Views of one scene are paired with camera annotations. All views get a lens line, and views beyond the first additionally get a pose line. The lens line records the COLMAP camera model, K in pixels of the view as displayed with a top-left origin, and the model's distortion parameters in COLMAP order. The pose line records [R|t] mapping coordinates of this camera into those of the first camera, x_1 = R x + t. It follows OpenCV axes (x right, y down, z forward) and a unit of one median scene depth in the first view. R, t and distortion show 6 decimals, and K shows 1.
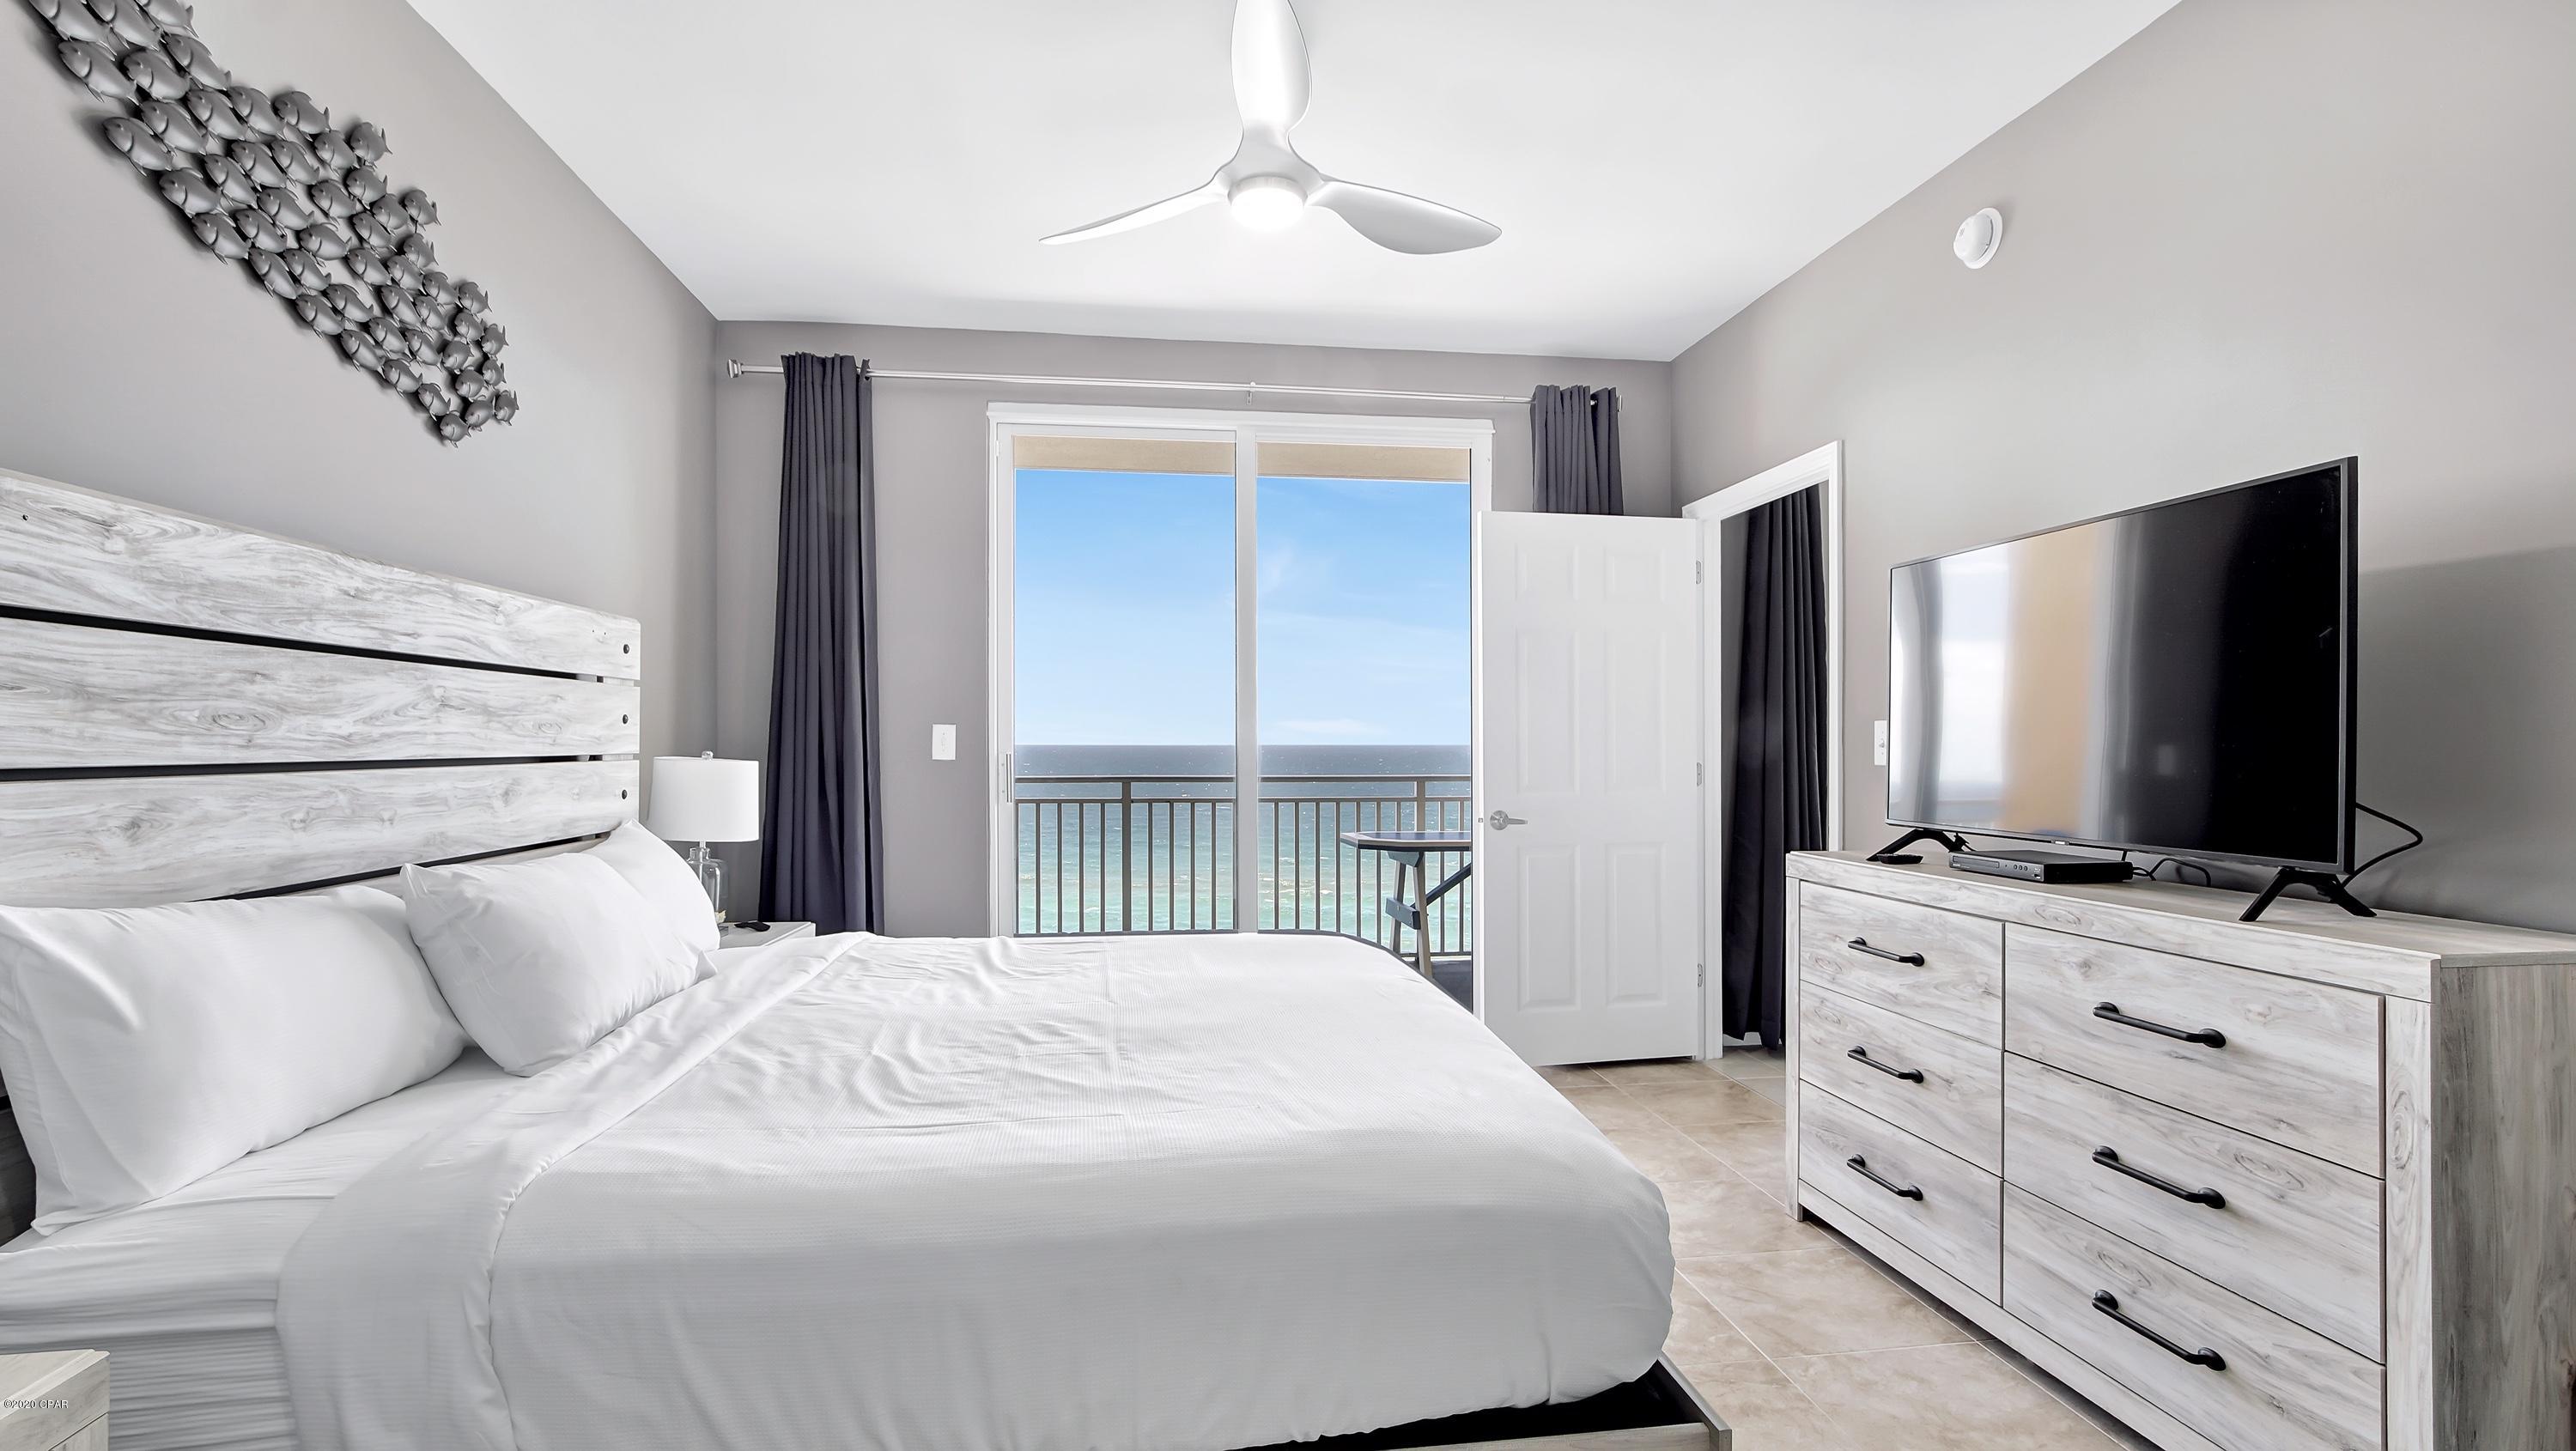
lens RADIAL K [[1172.6, 0, 1288.0], [0, 1172.6, 725.5], [0, 0, 1]] dist [-0.035375, 0.015517]
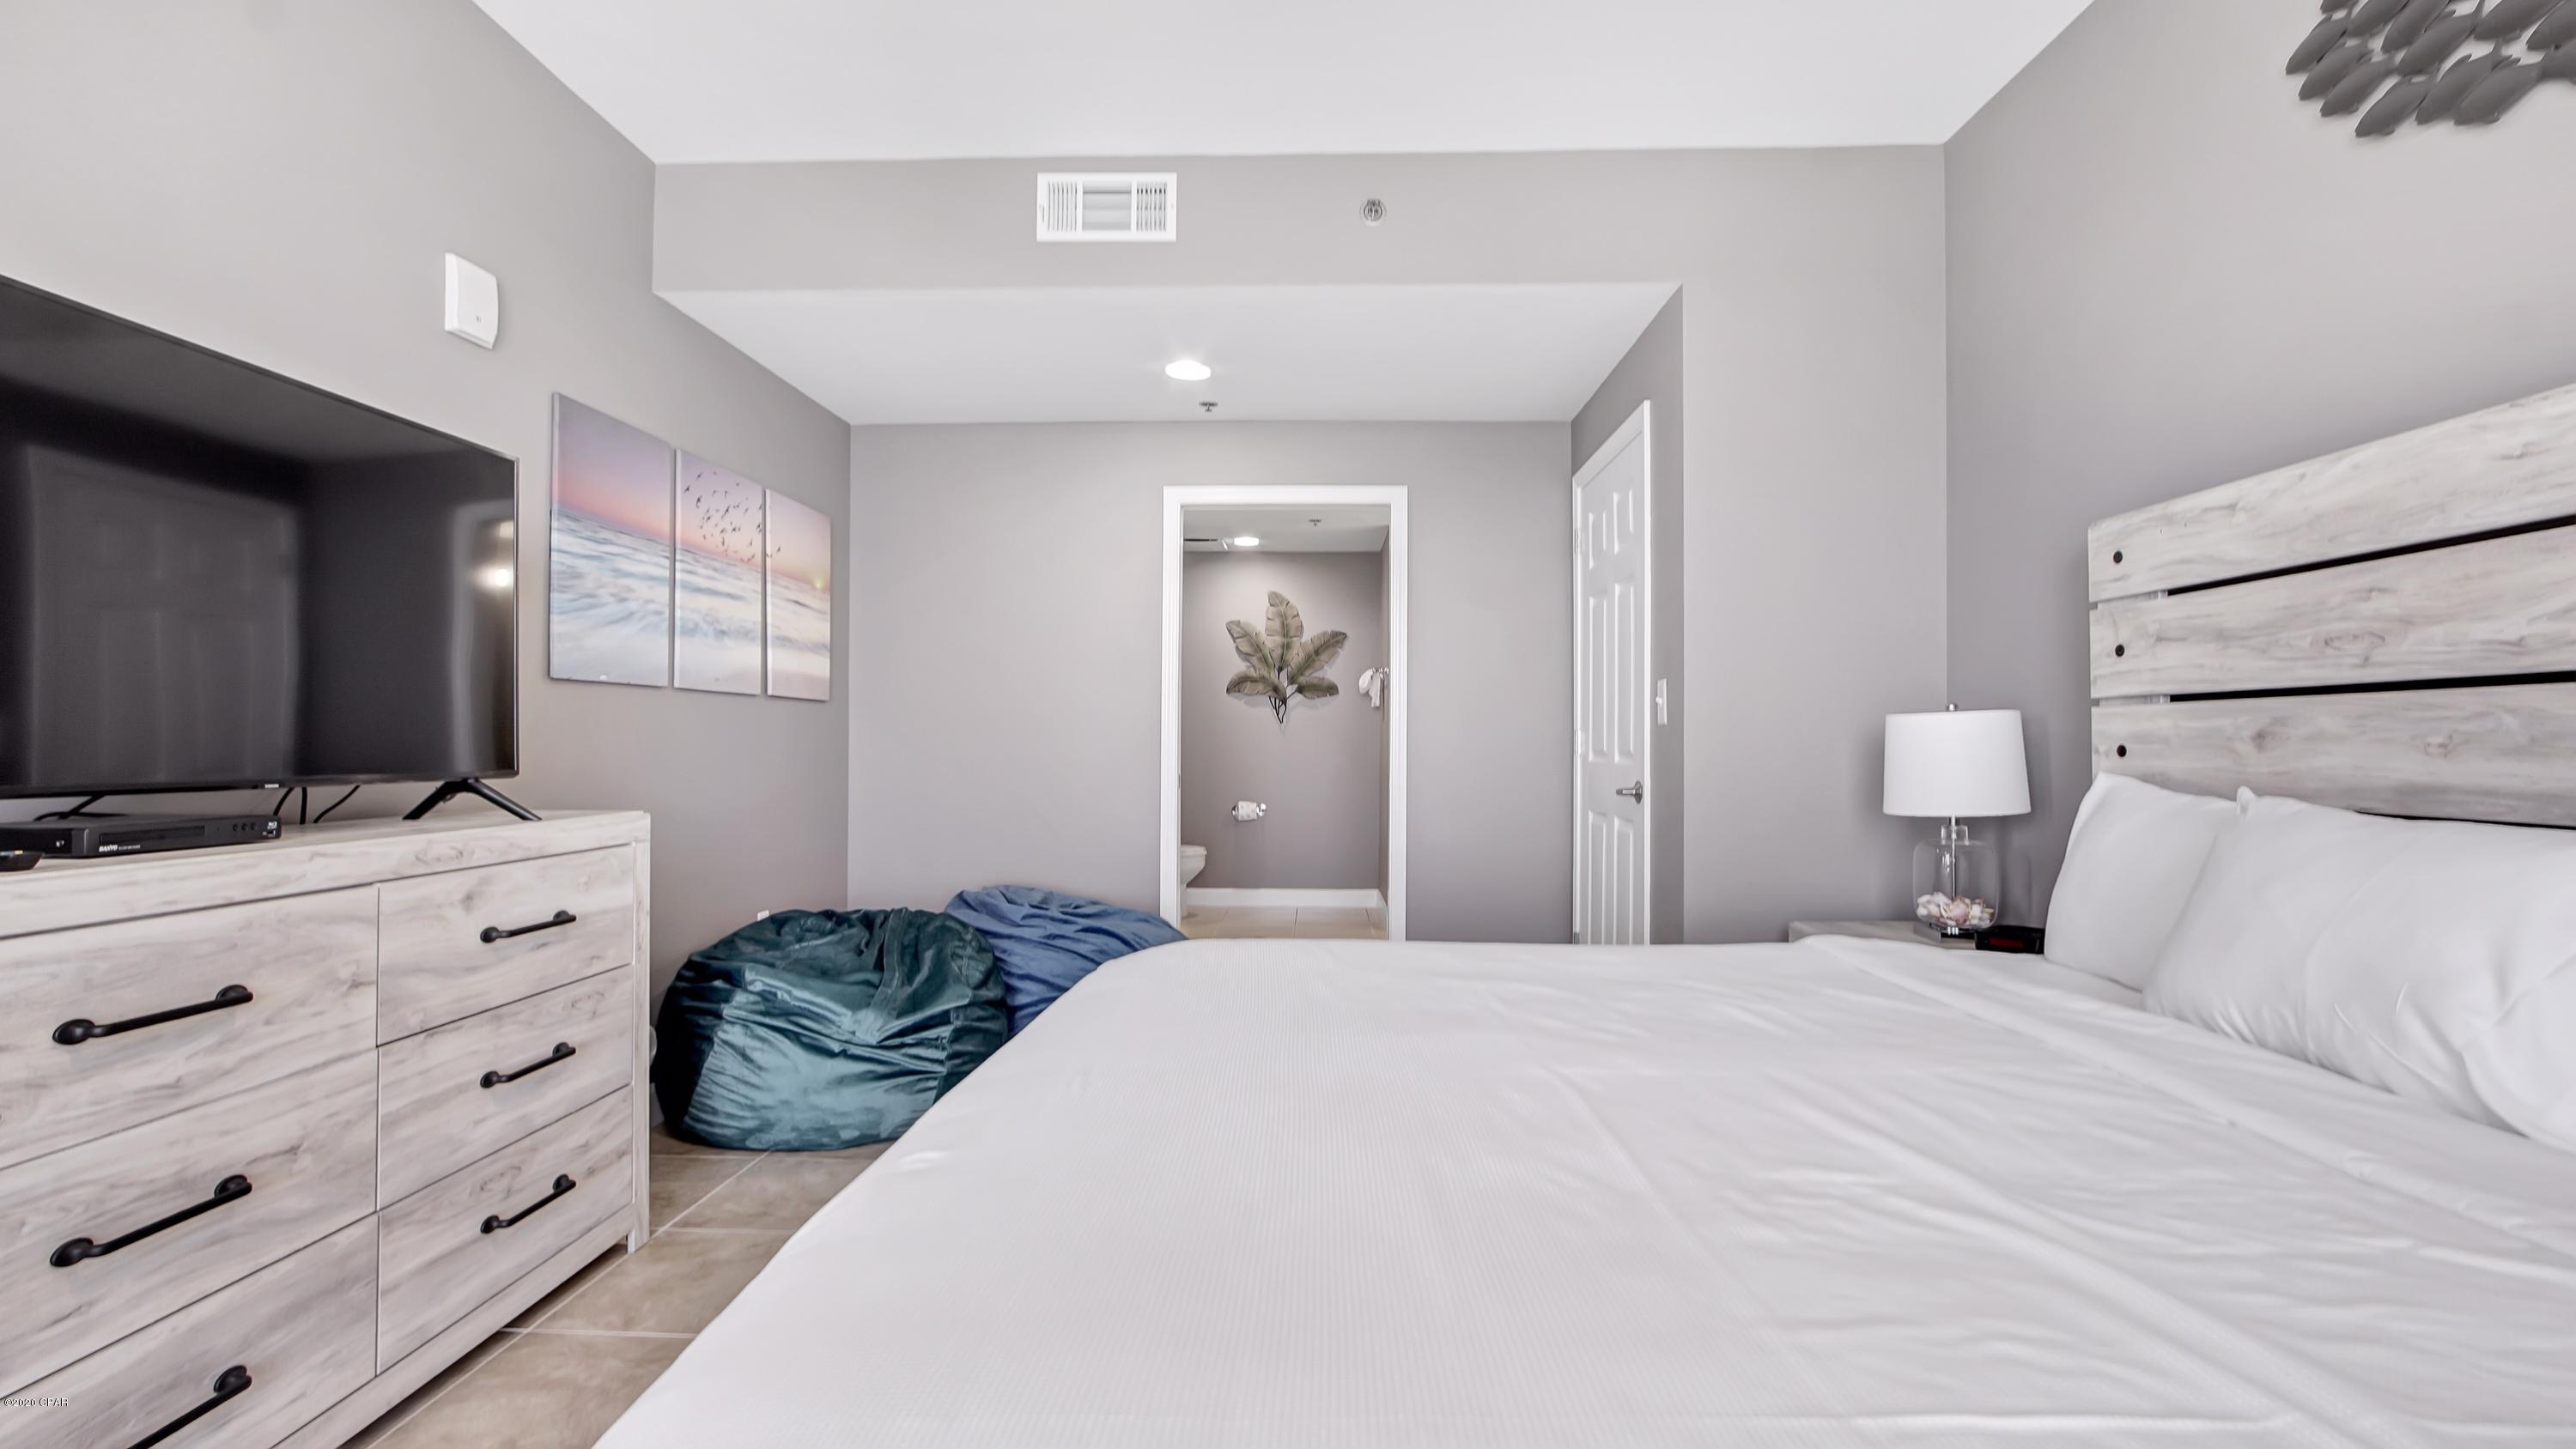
lens RADIAL K [[1174.1, 0, 1287.1], [0, 1174.1, 713.7], [0, 0, 1]] dist [-0.001478, 0.000688]
pose [[-0.987258, 0.001377, 0.159123, -0.134743], [-0.005121, 0.999169, -0.040424, 0.095035], [-0.159047, -0.040724, -0.986431, 1.931163]]
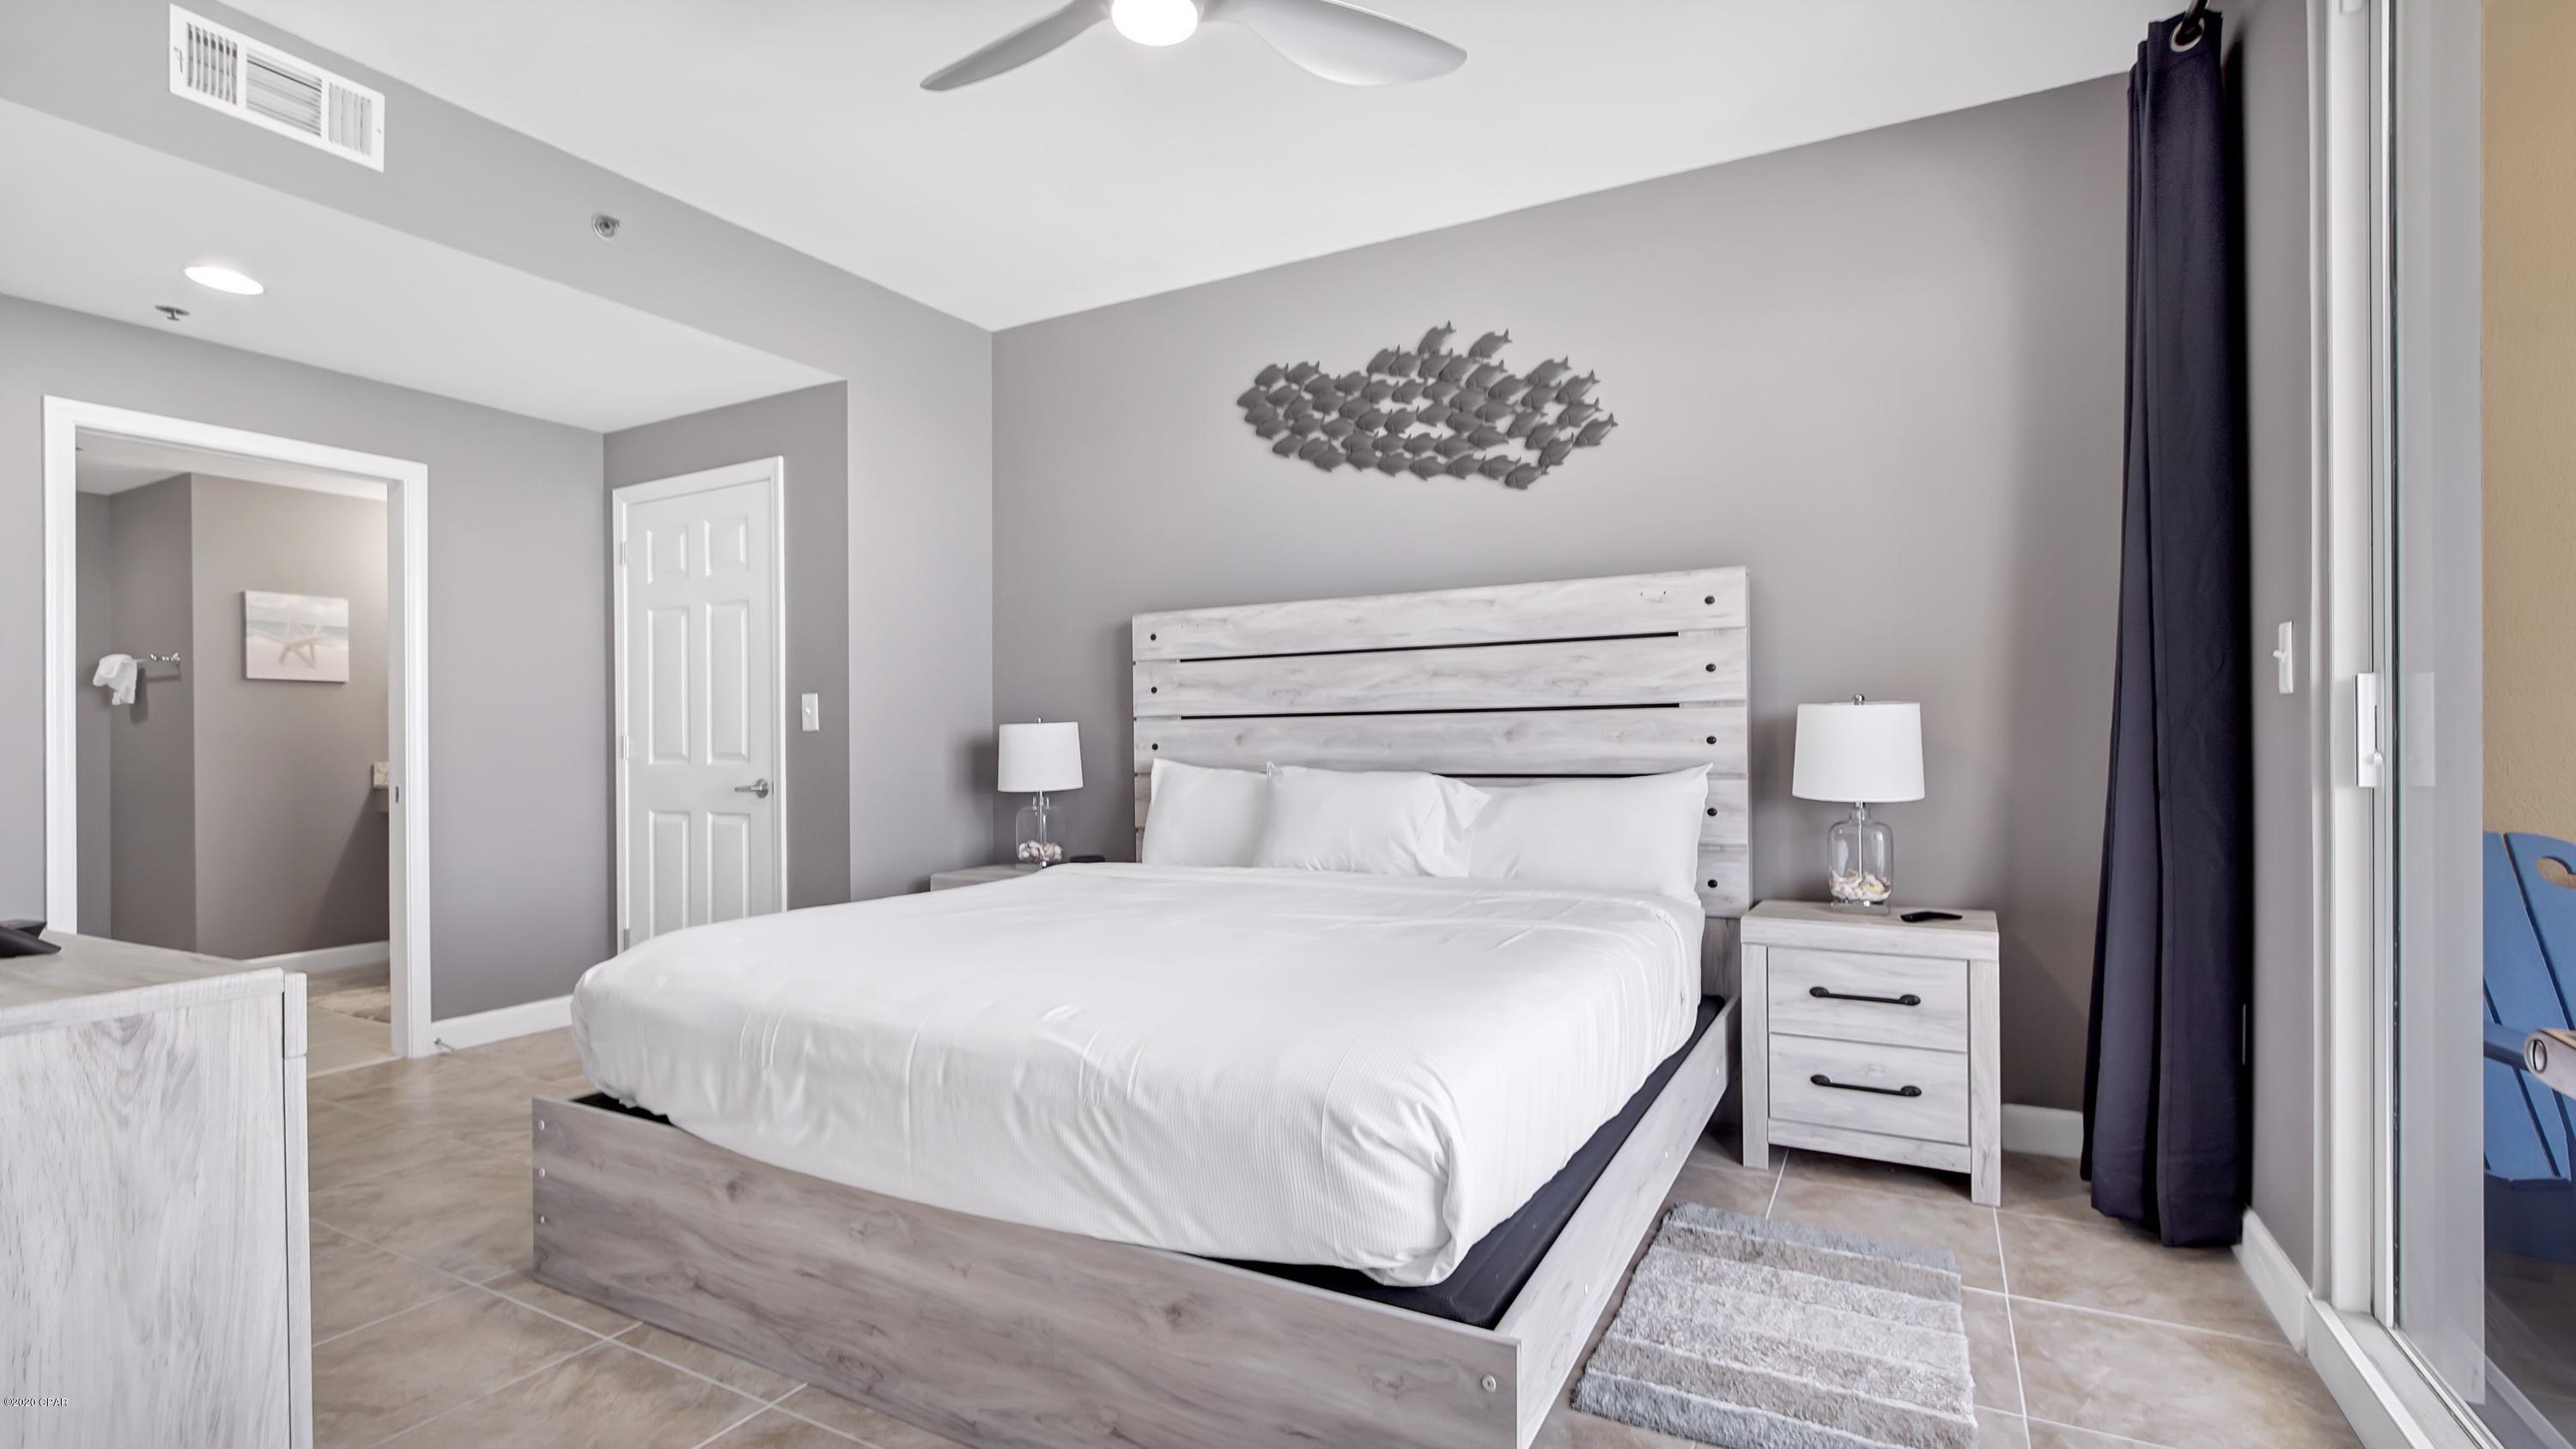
lens RADIAL K [[1172.4, 0, 1288.0], [0, 1172.4, 724.5], [0, 0, 1]] dist [-0.035375, 0.015517]
pose [[-0.586342, -0.006120, -0.810041, 0.784325], [0.022926, 0.999446, -0.024147, 0.097011], [0.809739, -0.032730, -0.585876, 2.050999]]
